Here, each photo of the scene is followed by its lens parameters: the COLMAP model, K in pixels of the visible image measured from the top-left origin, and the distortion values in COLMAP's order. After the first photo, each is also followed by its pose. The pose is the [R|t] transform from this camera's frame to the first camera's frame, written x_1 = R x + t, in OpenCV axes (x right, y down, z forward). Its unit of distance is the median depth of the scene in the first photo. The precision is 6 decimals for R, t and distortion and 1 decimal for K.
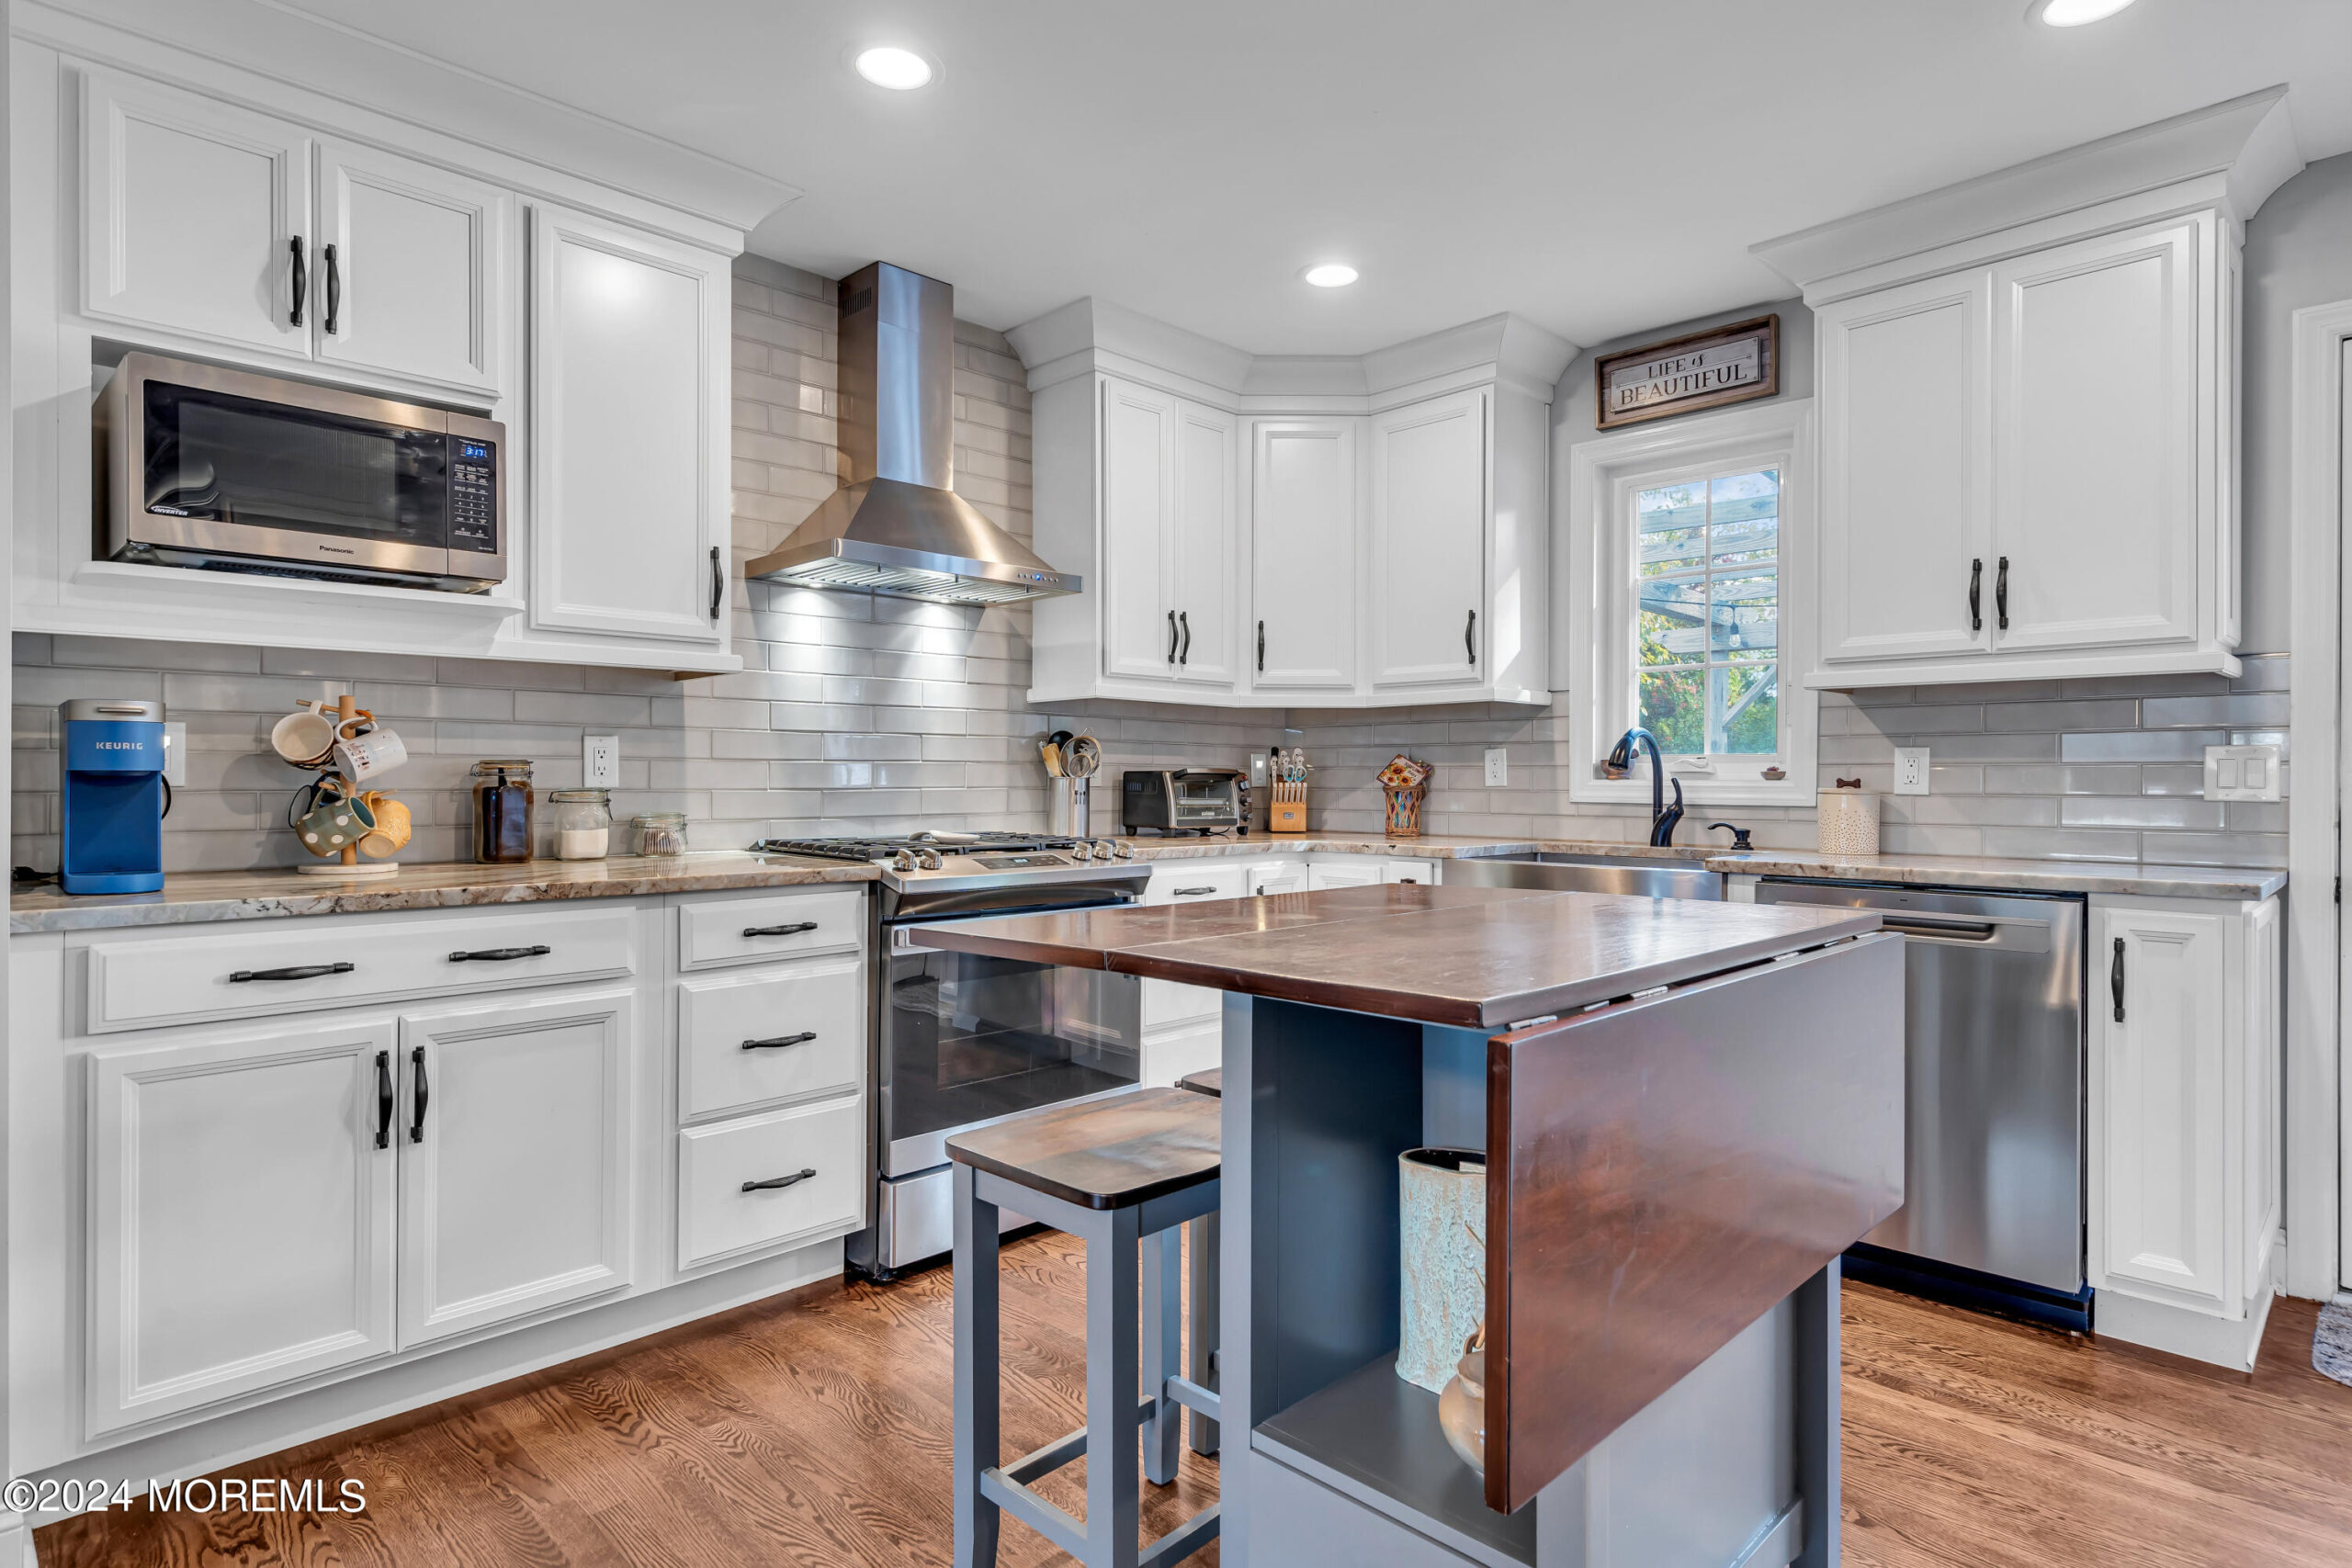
lens RADIAL K [[1250.6, 0, 1172.7], [0, 1250.6, 777.5], [0, 0, 1]] dist [0.008463, 0.000212]
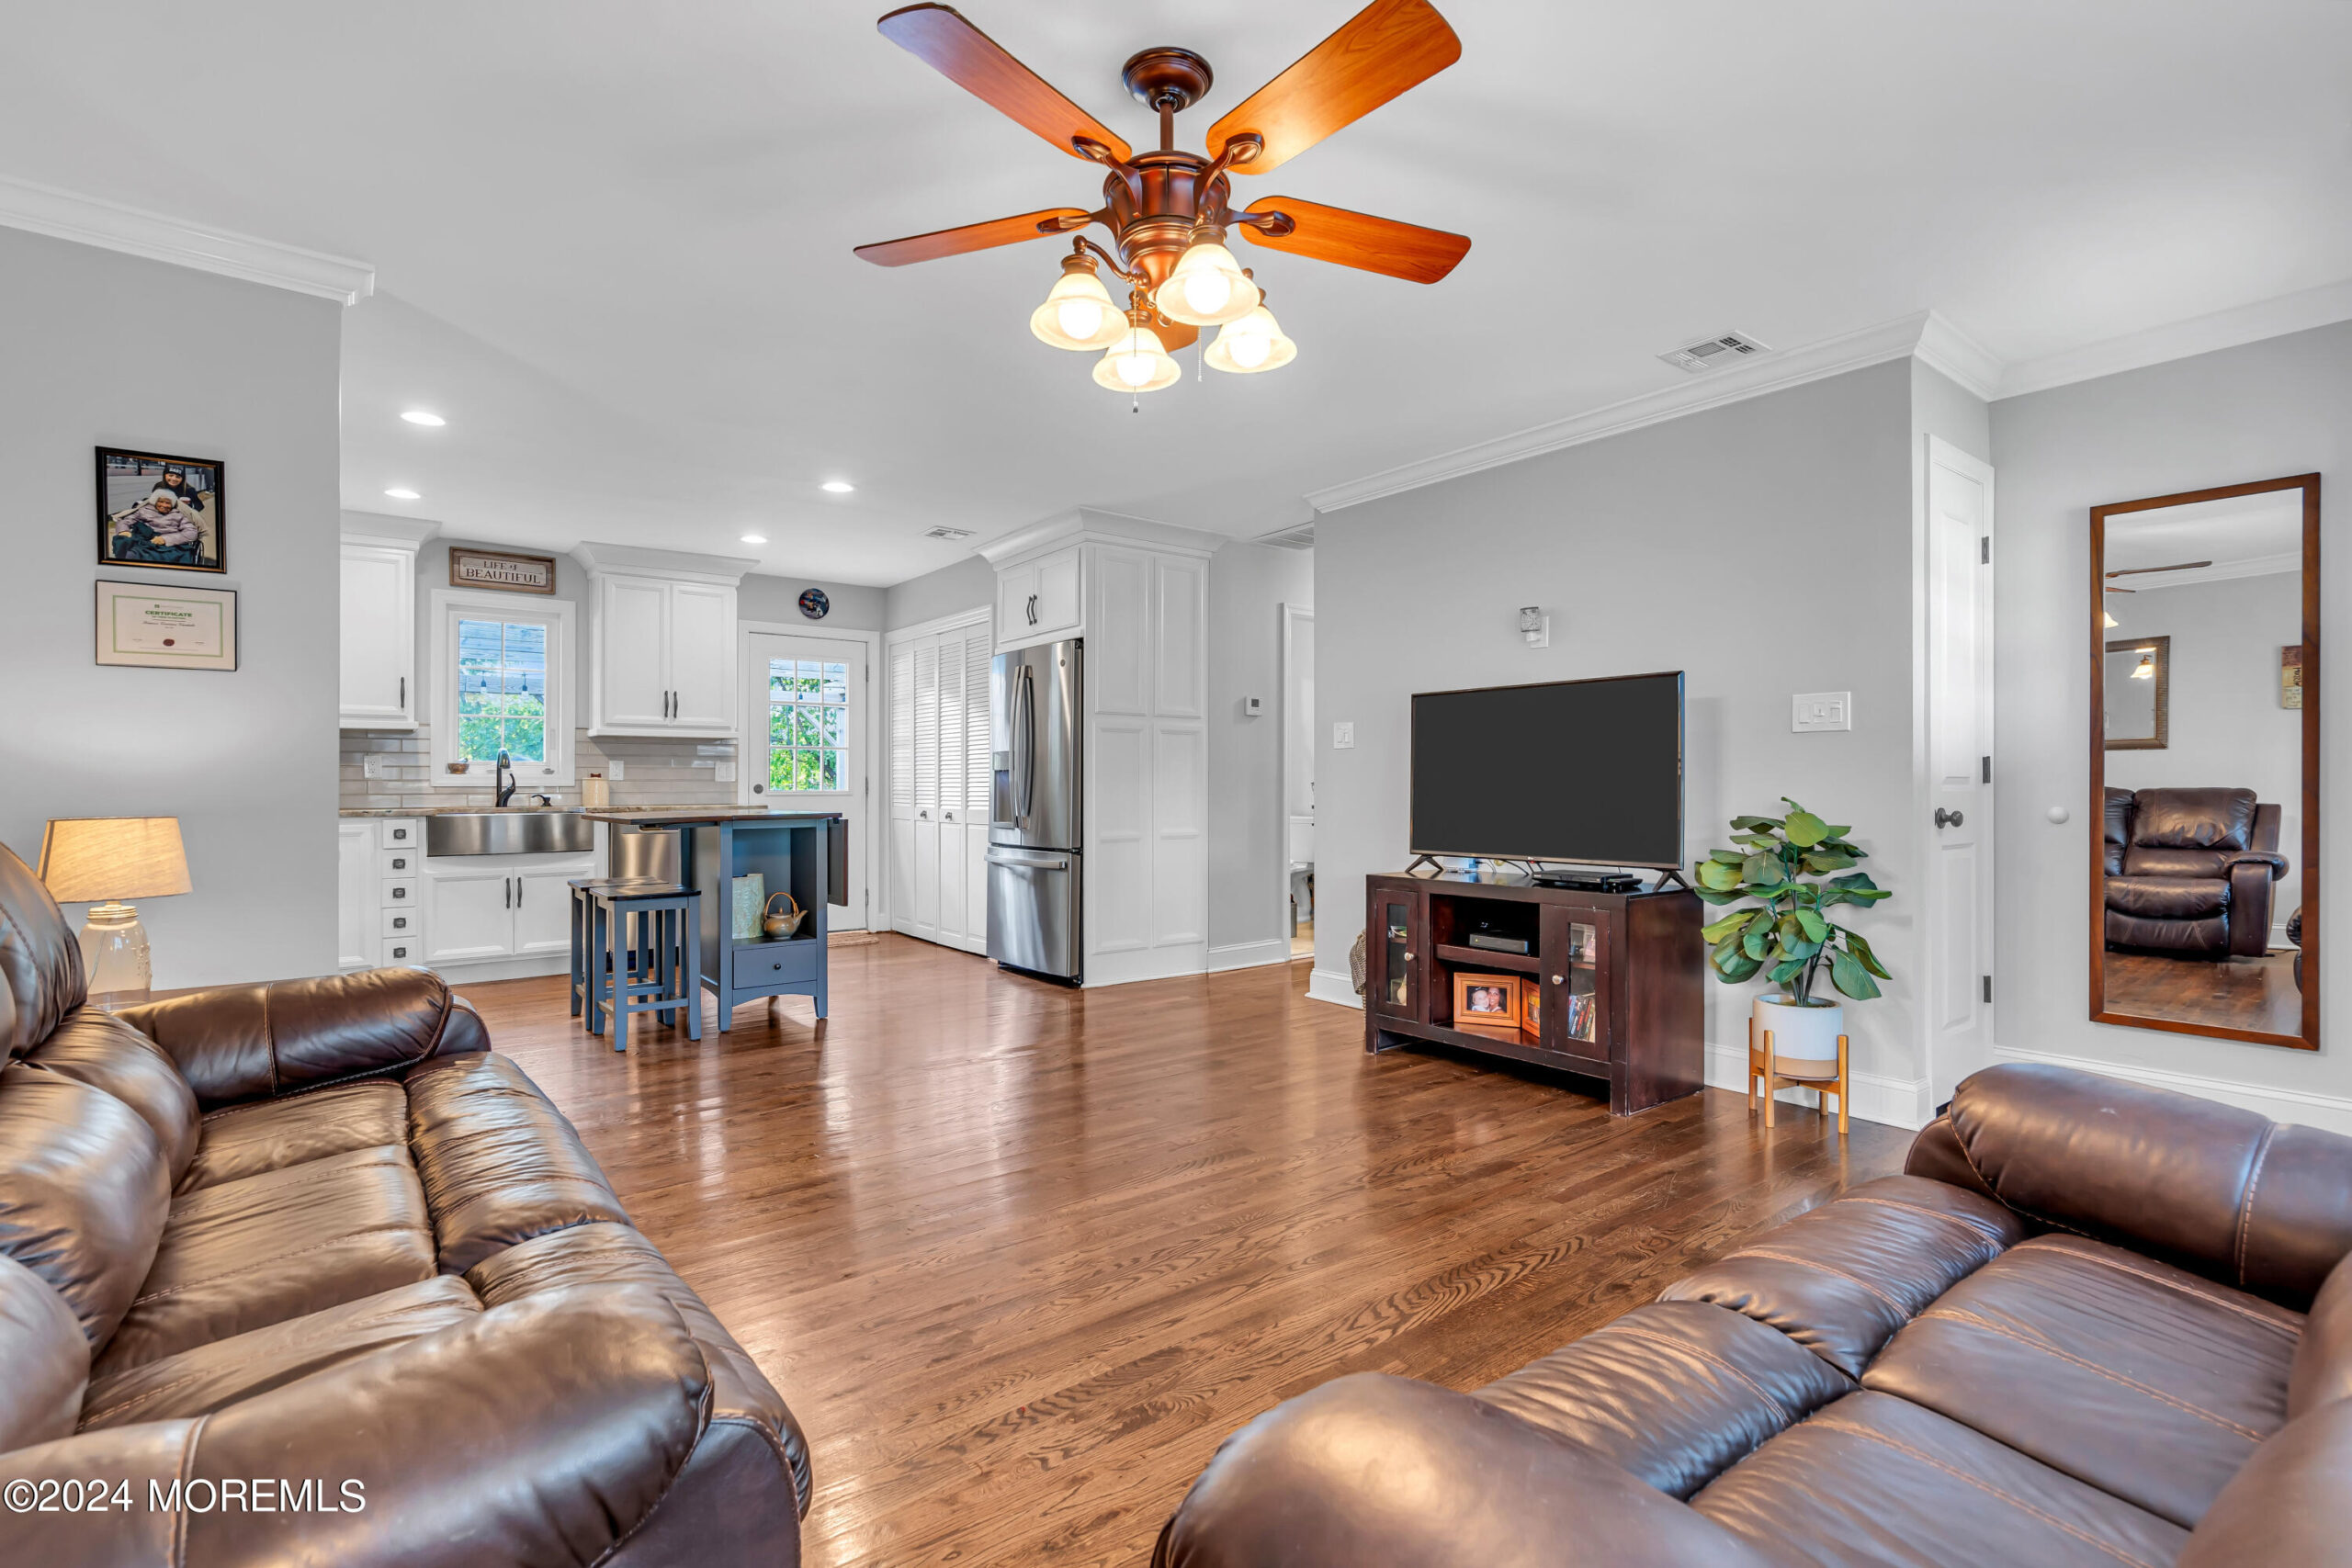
lens RADIAL K [[1084.5, 0, 1169.3], [0, 1084.5, 780.4], [0, 0, 1]] dist [0.000817, 0.000504]
pose [[0.129497, -0.000336, 0.991580, -1.351407], [0.001764, 0.999998, 0.000109, 0.015742], [-0.991578, 0.001735, 0.129498, -0.316205]]
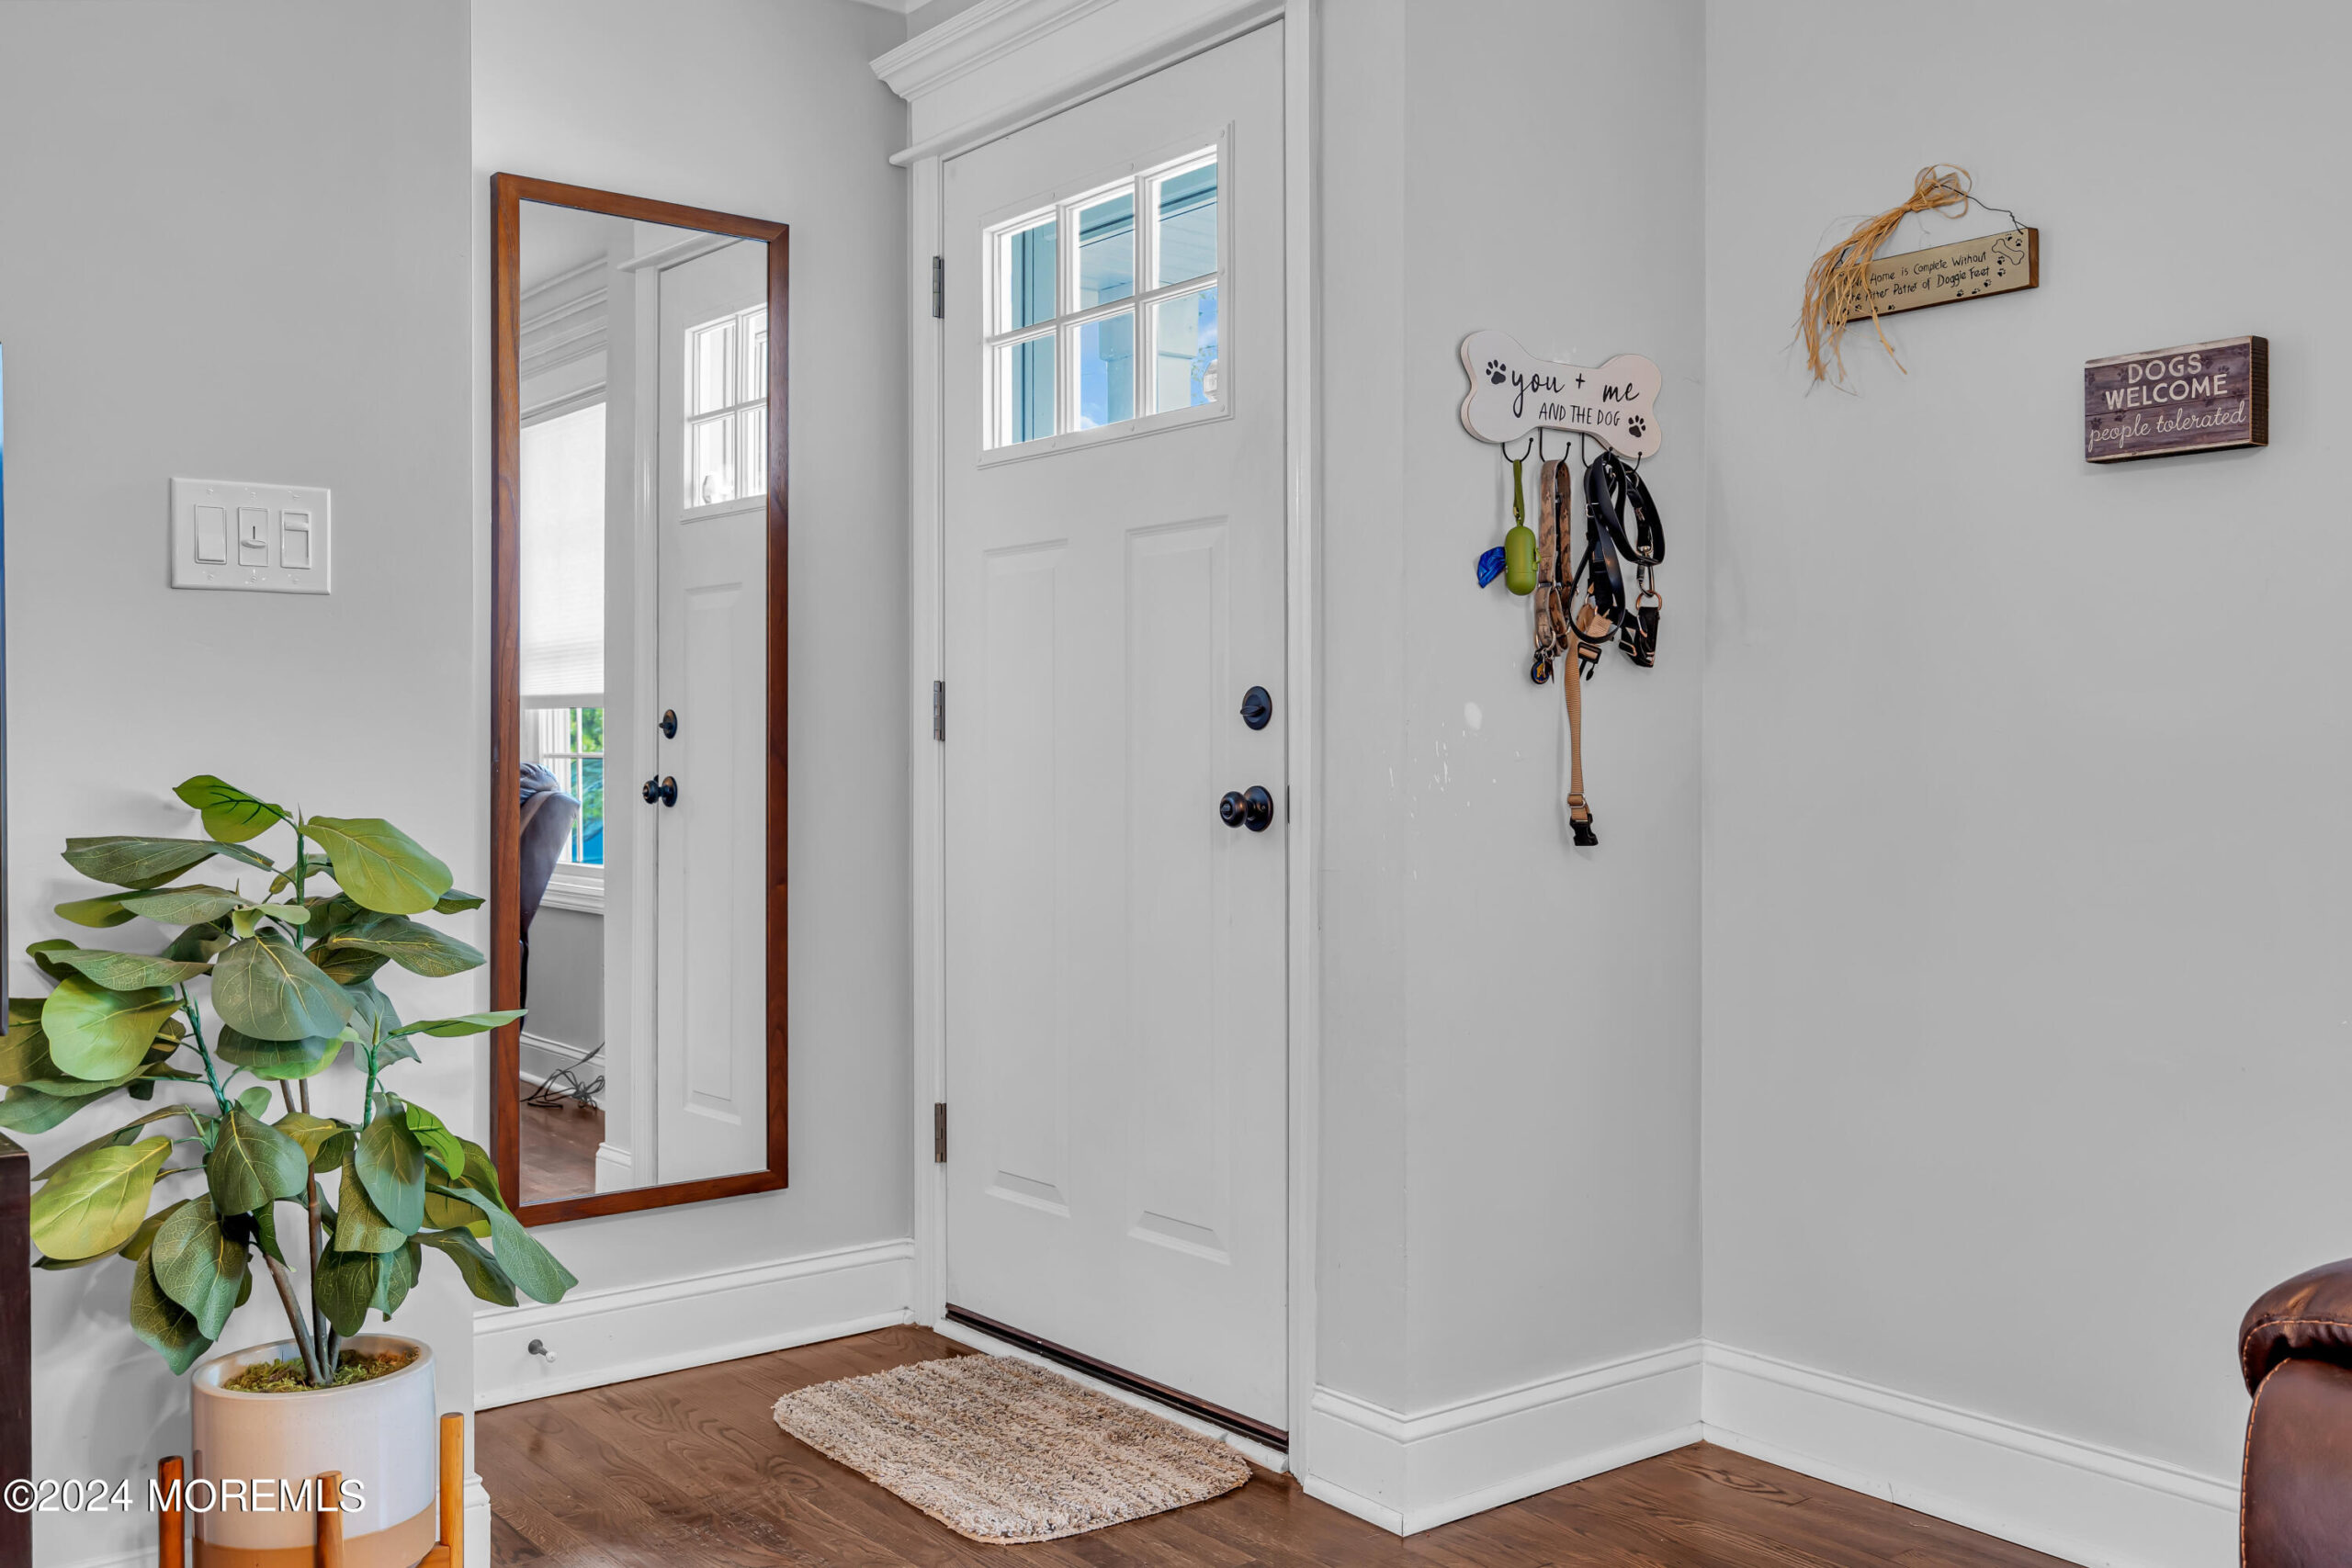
lens RADIAL K [[2077.8, 0, 1174.2], [0, 2077.8, 758.4], [0, 0, 1]] dist [0.011935, 0.007138]
pose [[-0.992817, -0.001781, 0.119628, -0.589017], [-0.001386, 0.999993, 0.003382, 0.025907], [-0.119633, 0.003192, -0.992813, -0.116302]]
